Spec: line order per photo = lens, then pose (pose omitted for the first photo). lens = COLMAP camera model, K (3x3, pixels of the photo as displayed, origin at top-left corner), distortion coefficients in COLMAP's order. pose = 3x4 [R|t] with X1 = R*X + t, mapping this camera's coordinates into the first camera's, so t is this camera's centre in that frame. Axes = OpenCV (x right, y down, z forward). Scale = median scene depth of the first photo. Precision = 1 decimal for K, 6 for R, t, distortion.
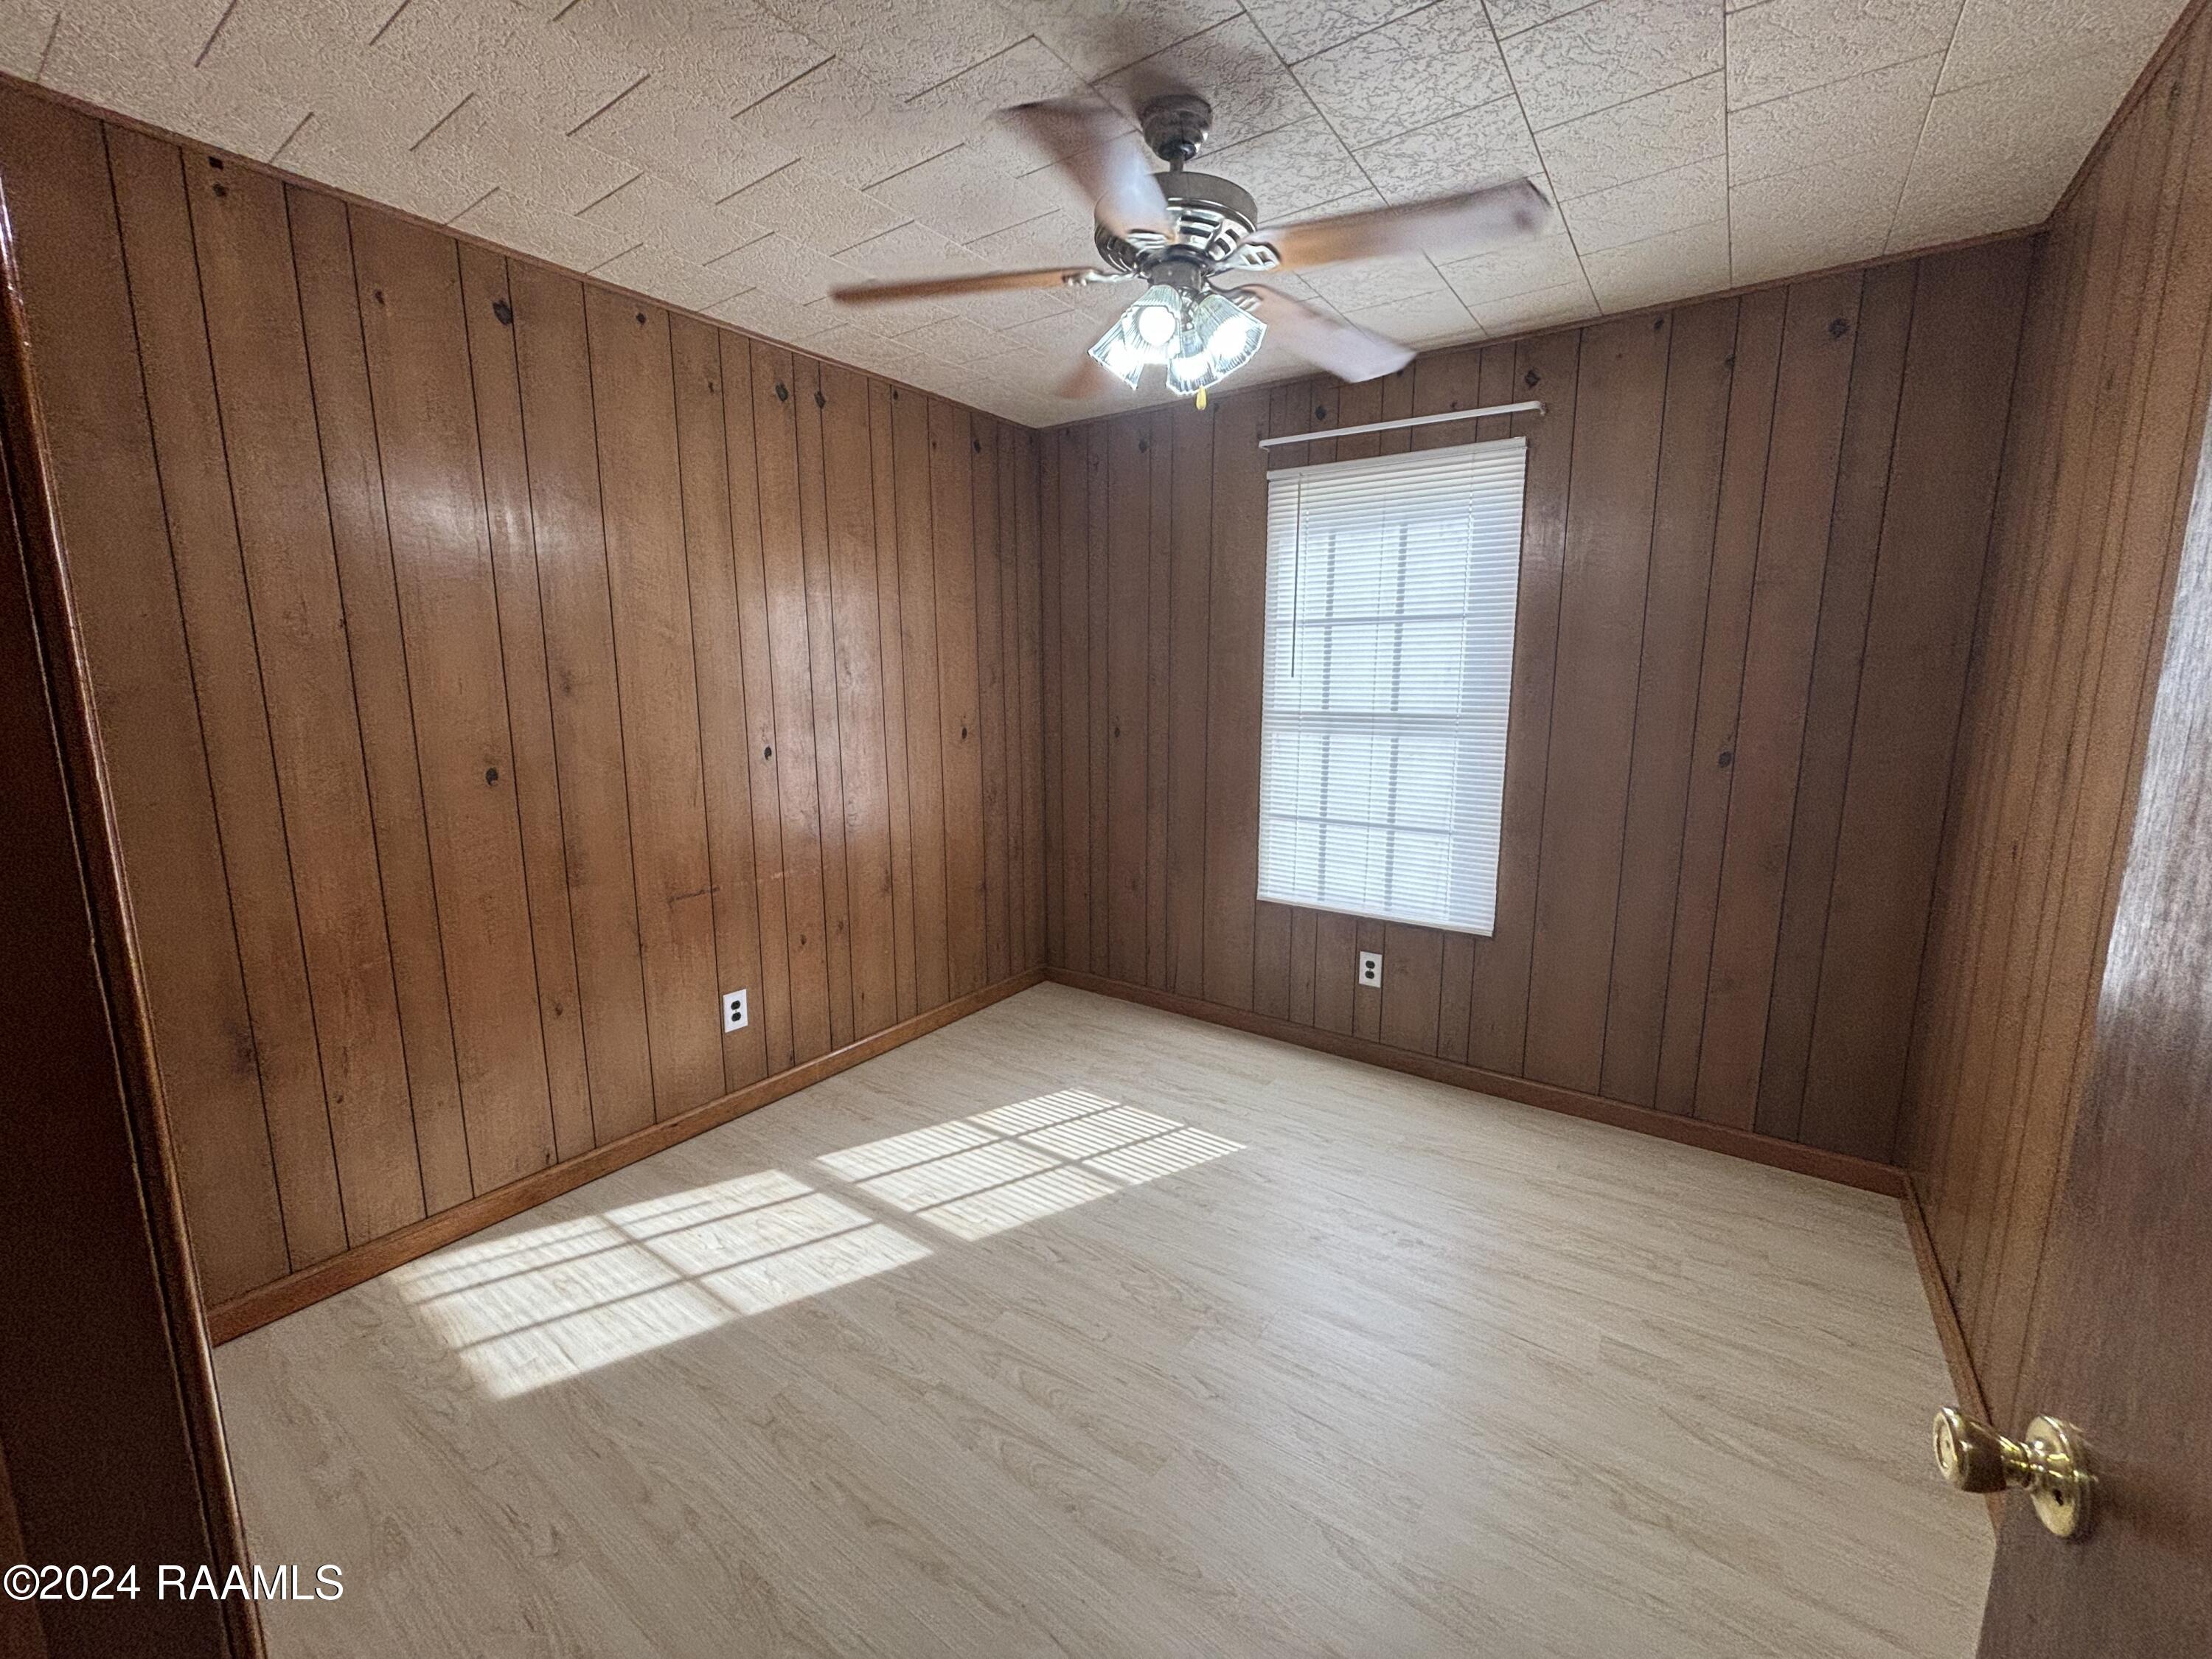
lens RADIAL K [[884.1, 0, 1106.0], [0, 884.1, 829.5], [0, 0, 1]] dist [0.026085, 0.000034]
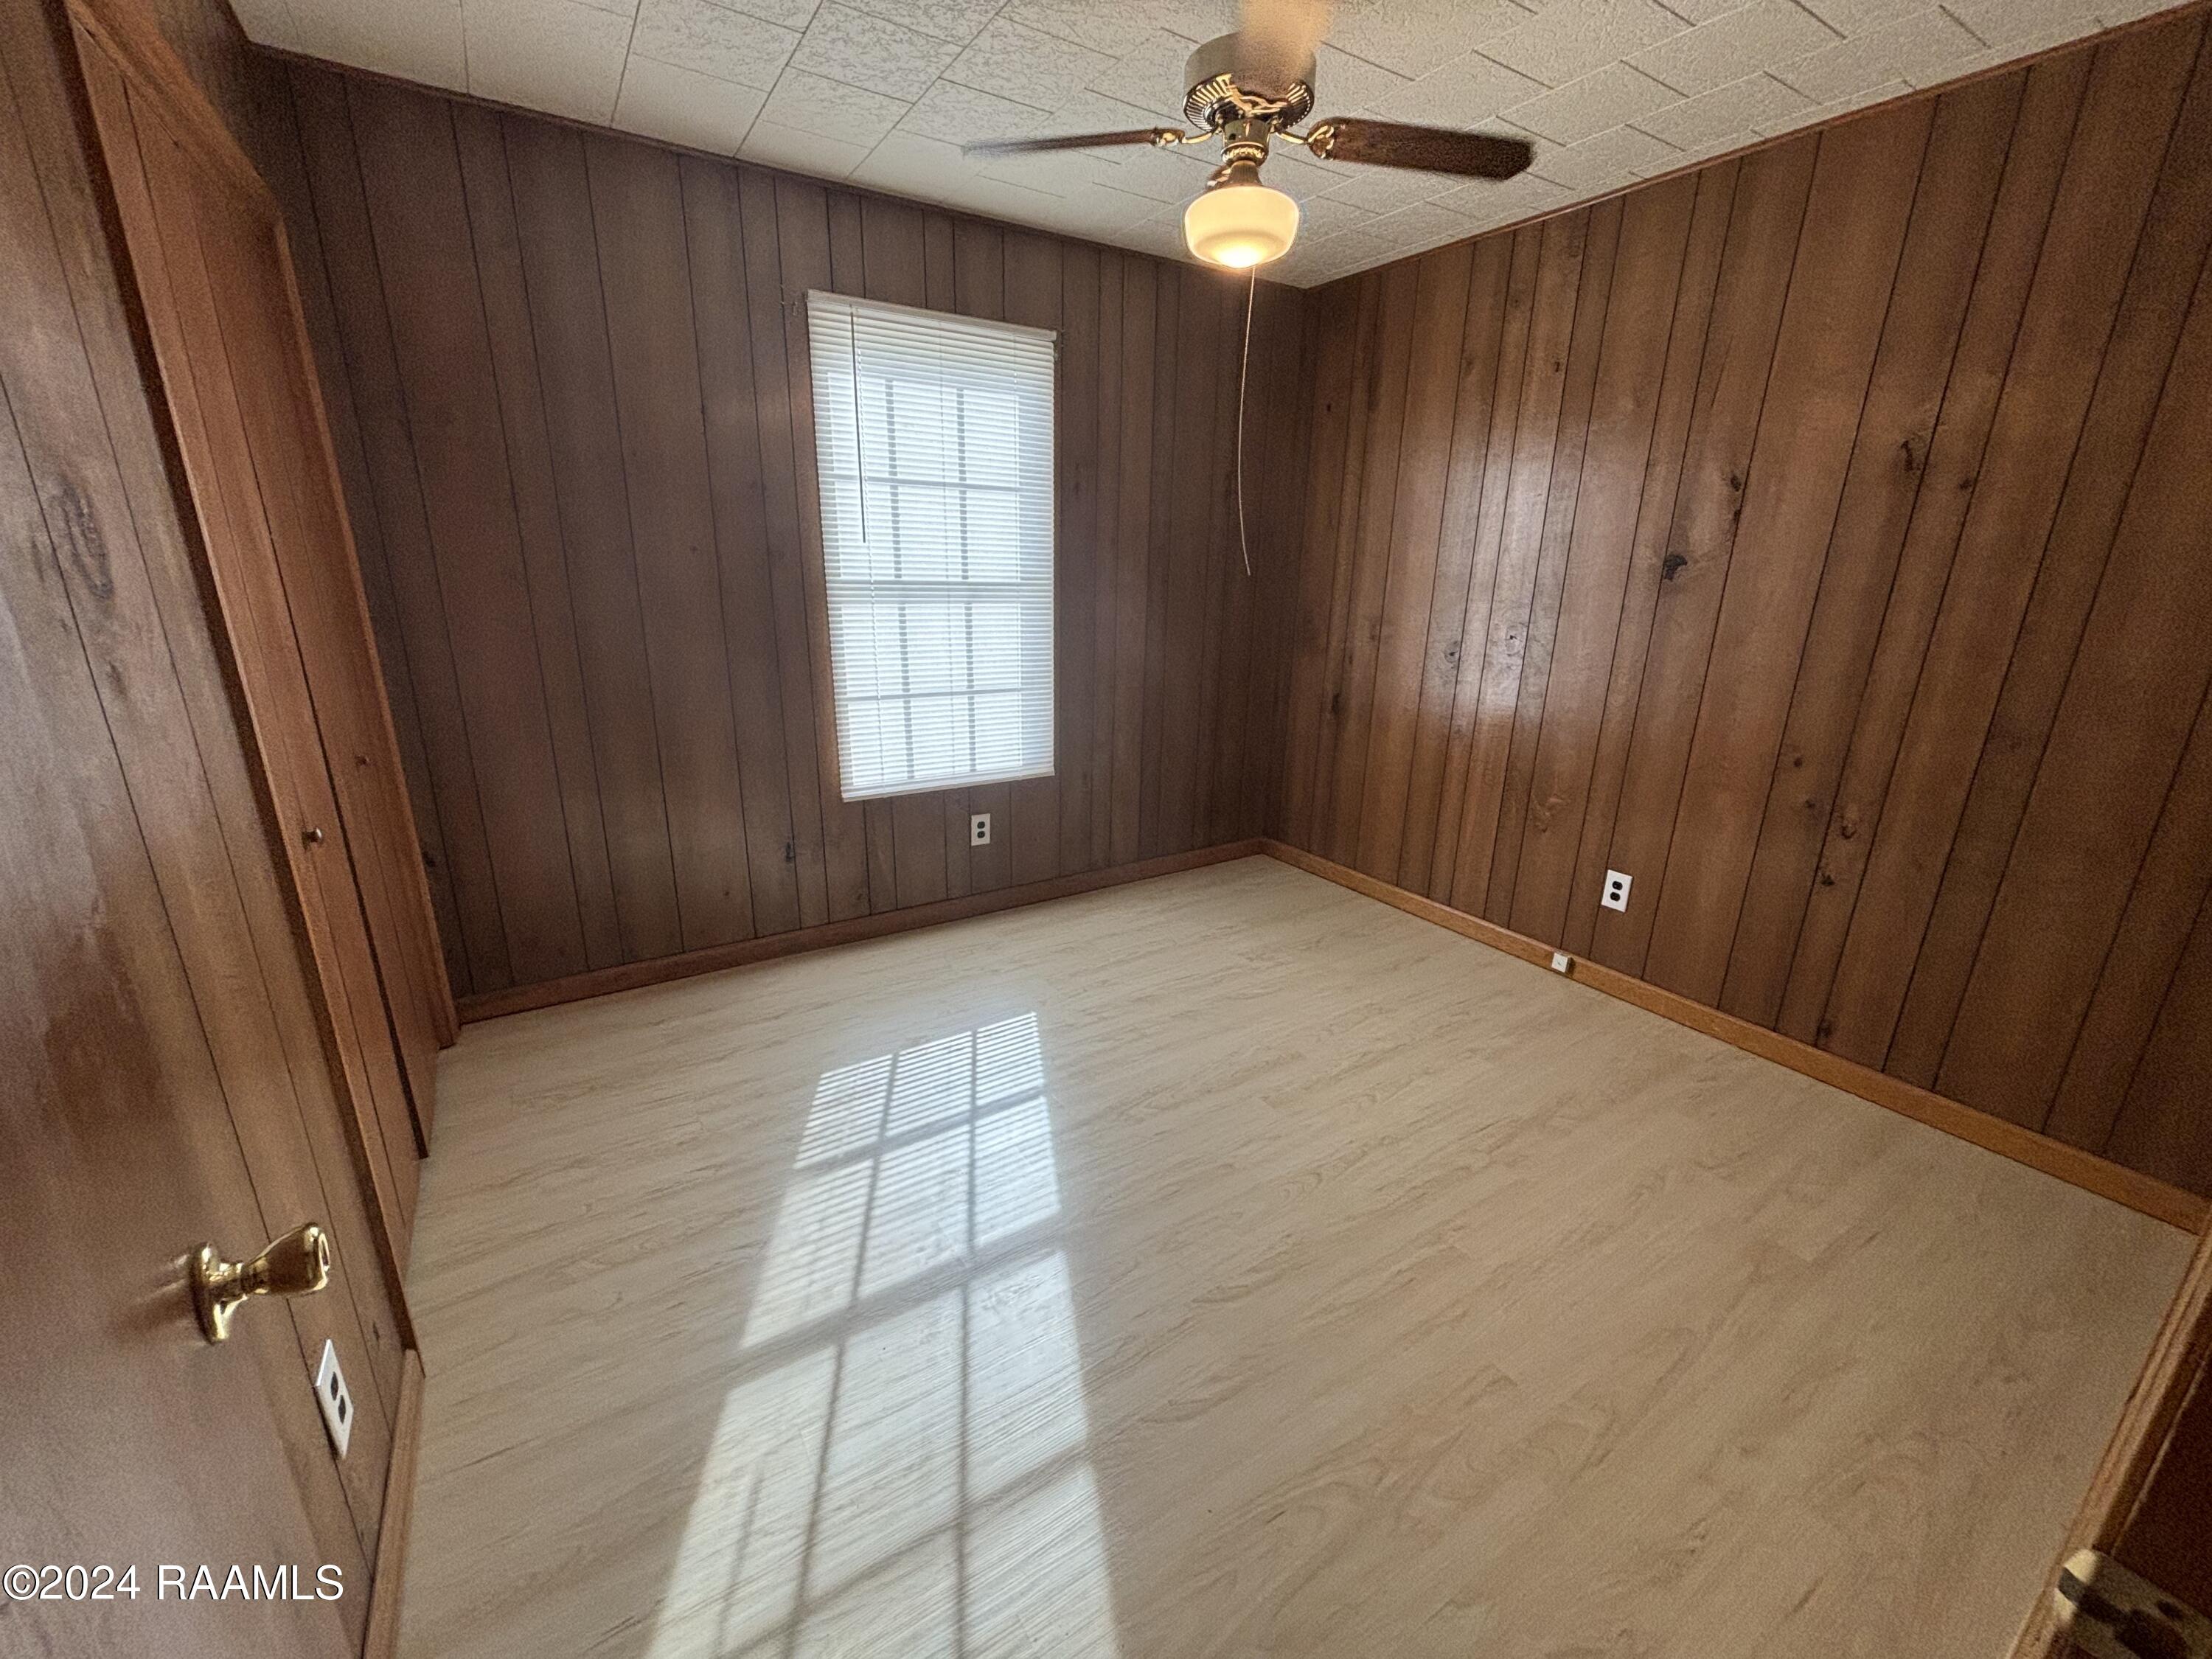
lens RADIAL K [[884.4, 0, 1106.0], [0, 884.4, 829.5], [0, 0, 1]] dist [0.000179, 0.000024]
pose [[0.361272, -0.262539, 0.894738, -0.687437], [0.139230, 0.963976, 0.226638, -0.070464], [-0.922007, 0.042696, 0.384811, 0.523355]]
